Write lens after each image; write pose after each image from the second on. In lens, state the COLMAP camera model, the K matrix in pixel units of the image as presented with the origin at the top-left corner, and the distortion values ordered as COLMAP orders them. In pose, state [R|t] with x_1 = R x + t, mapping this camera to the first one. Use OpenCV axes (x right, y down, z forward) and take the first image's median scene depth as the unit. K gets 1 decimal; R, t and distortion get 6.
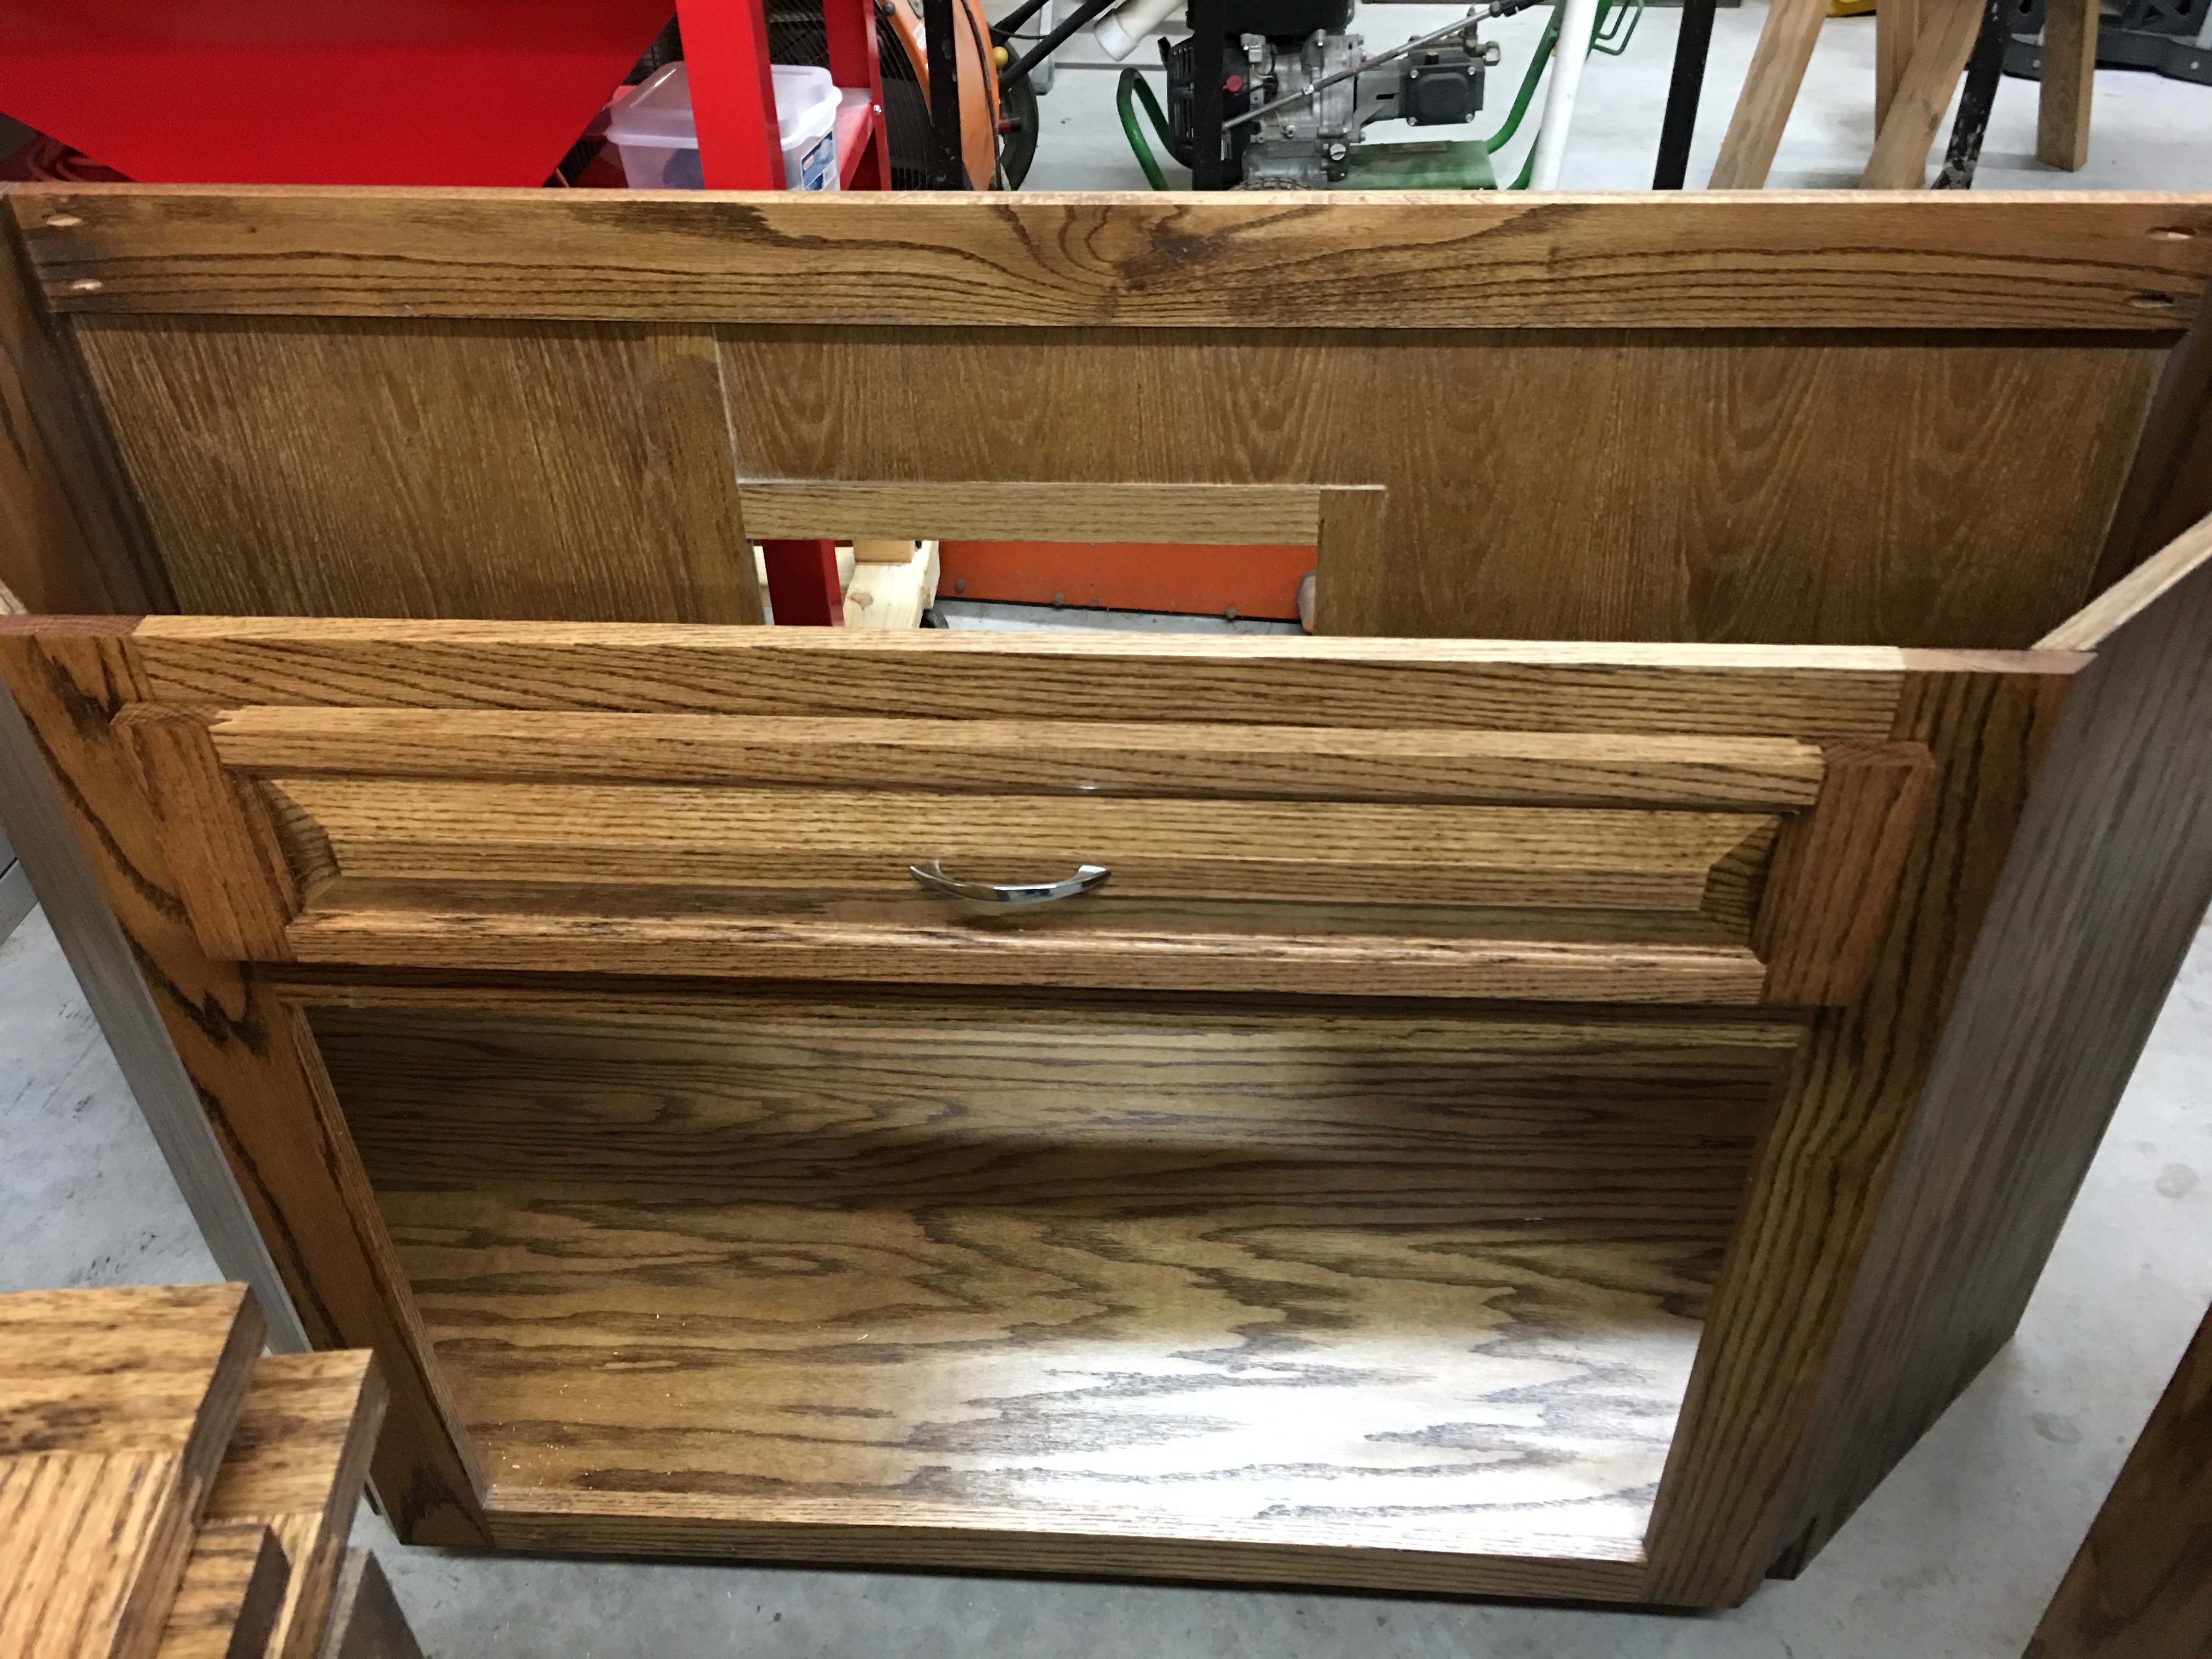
lens RADIAL K [[1872.5, 0, 1094.2], [0, 1872.5, 823.9], [0, 0, 1]] dist [0.079700, -0.132312]
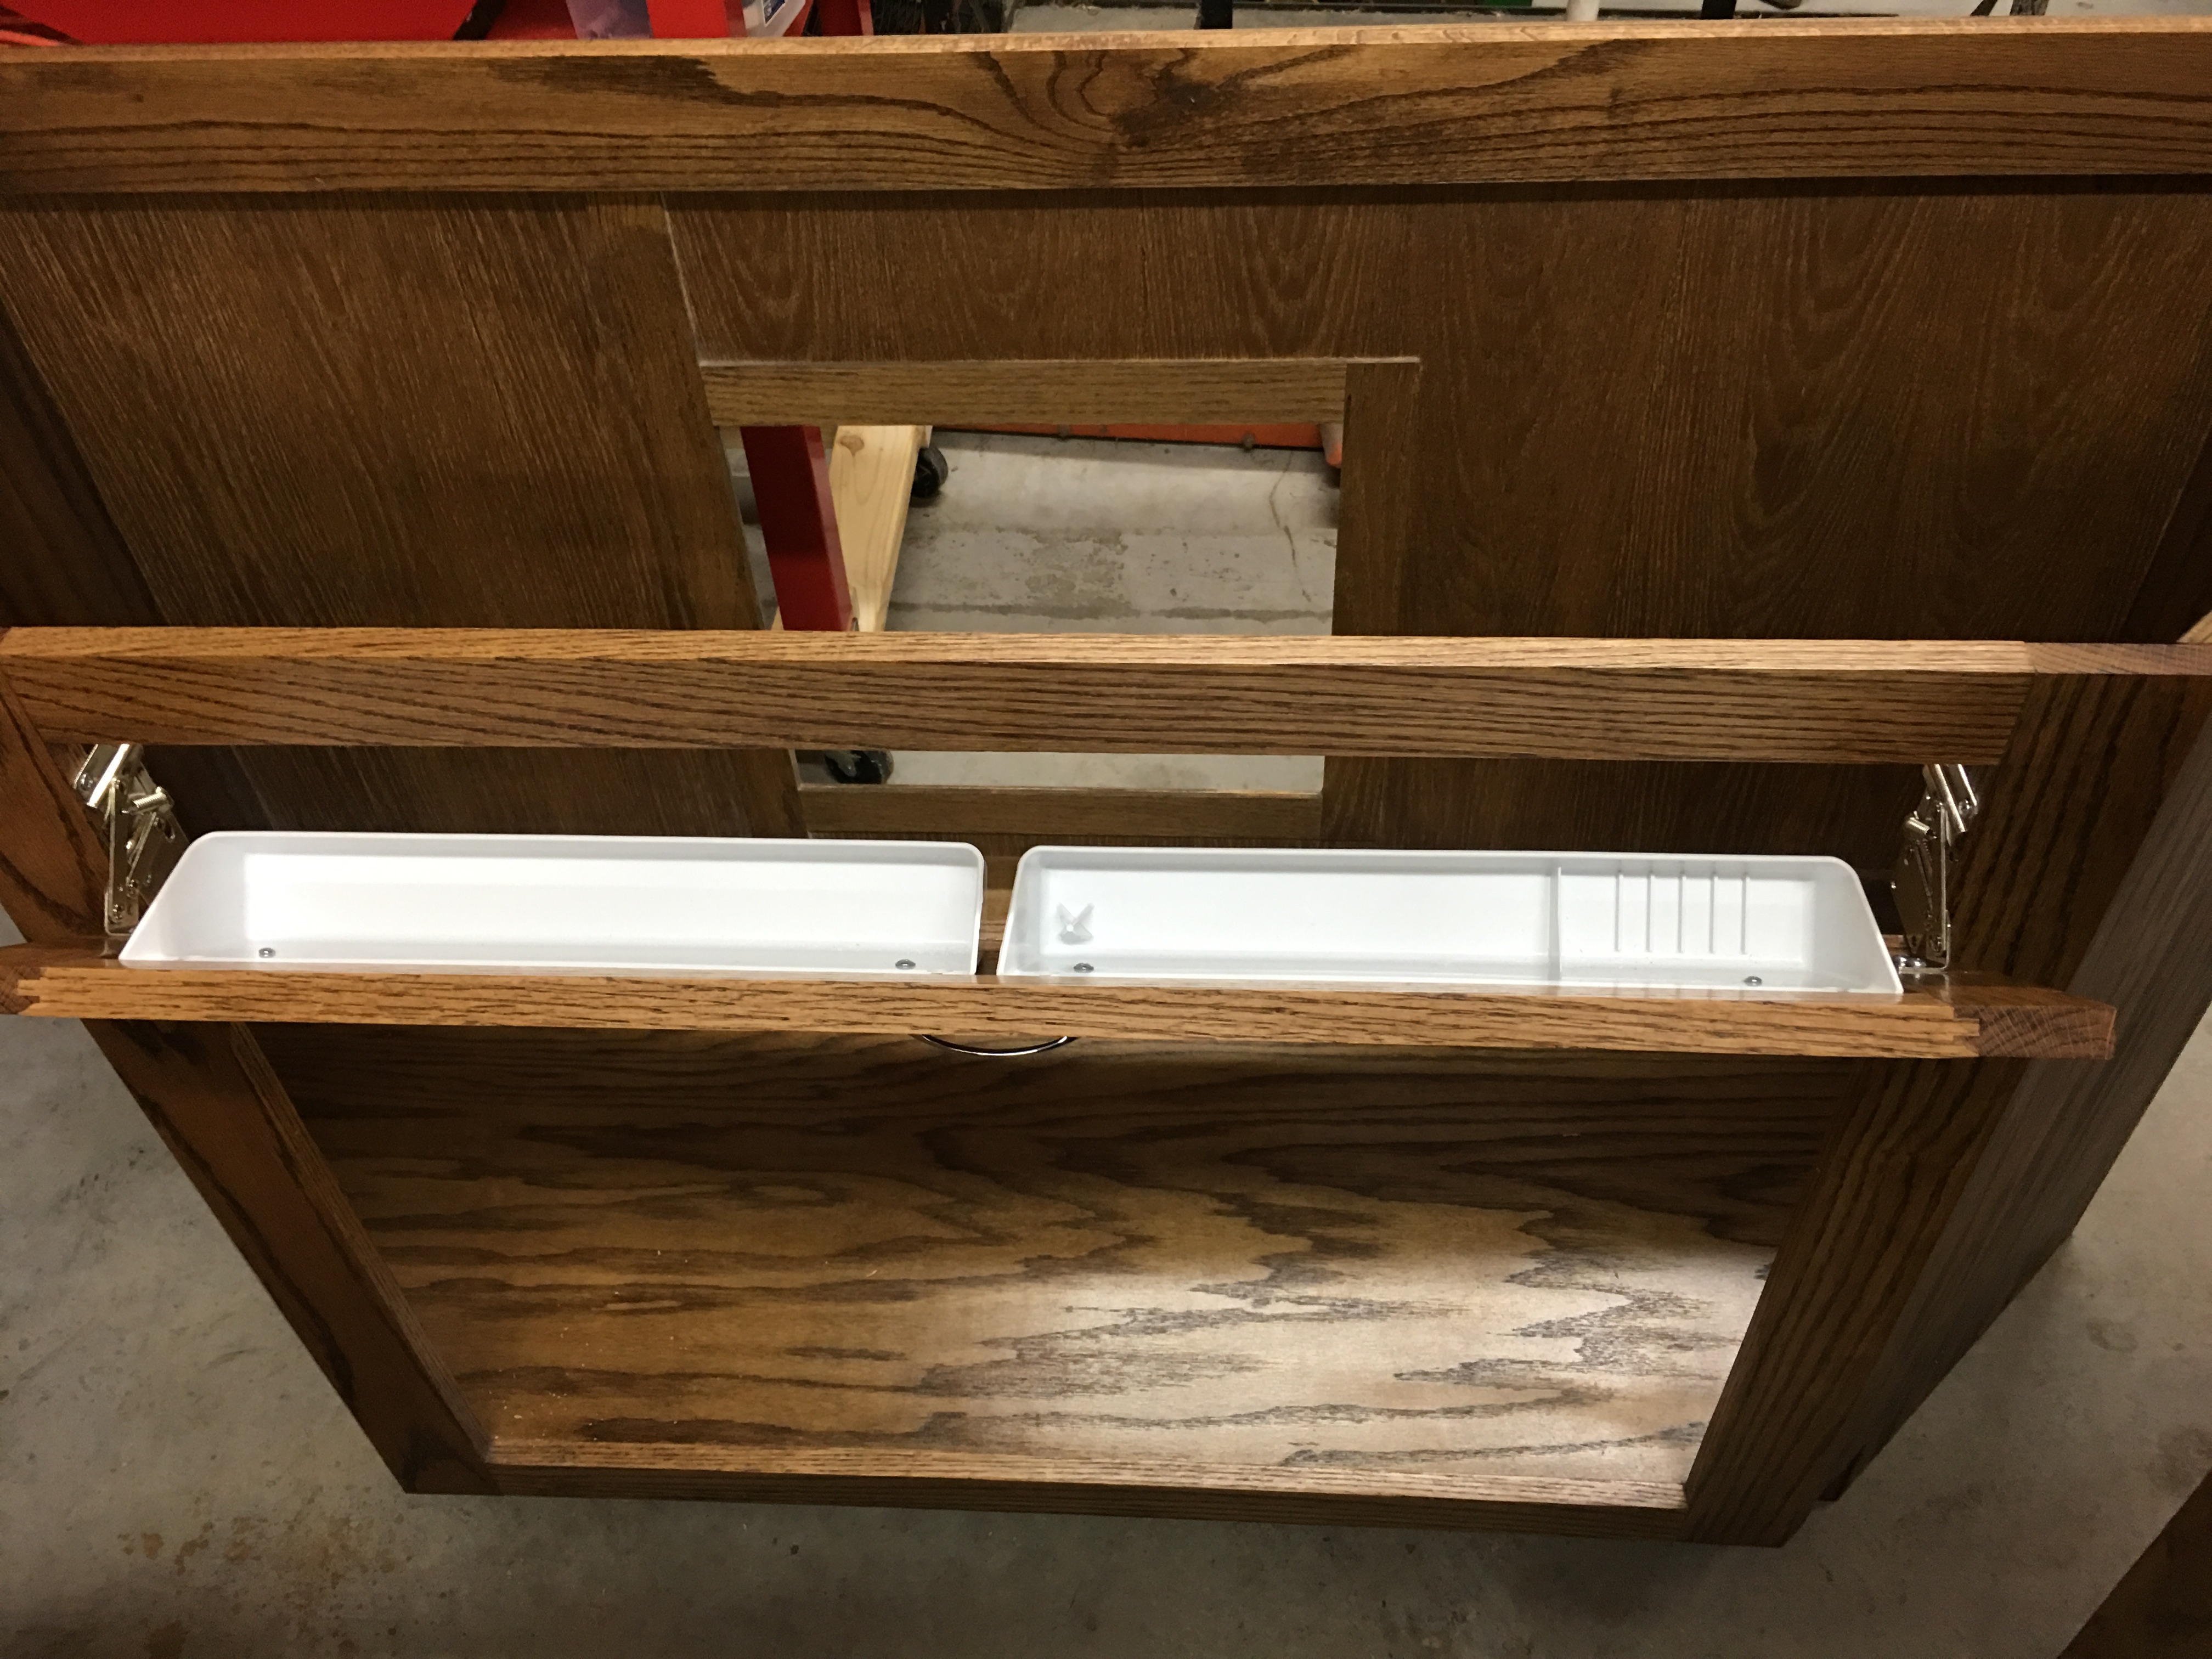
lens RADIAL K [[1872.5, 0, 1094.2], [0, 1872.5, 823.9], [0, 0, 1]] dist [0.079700, -0.132312]
pose [[0.999770, -0.017763, -0.012008, 0.006877], [0.019182, 0.991216, 0.130851, -0.084056], [0.009578, -0.131052, 0.991329, 0.083137]]
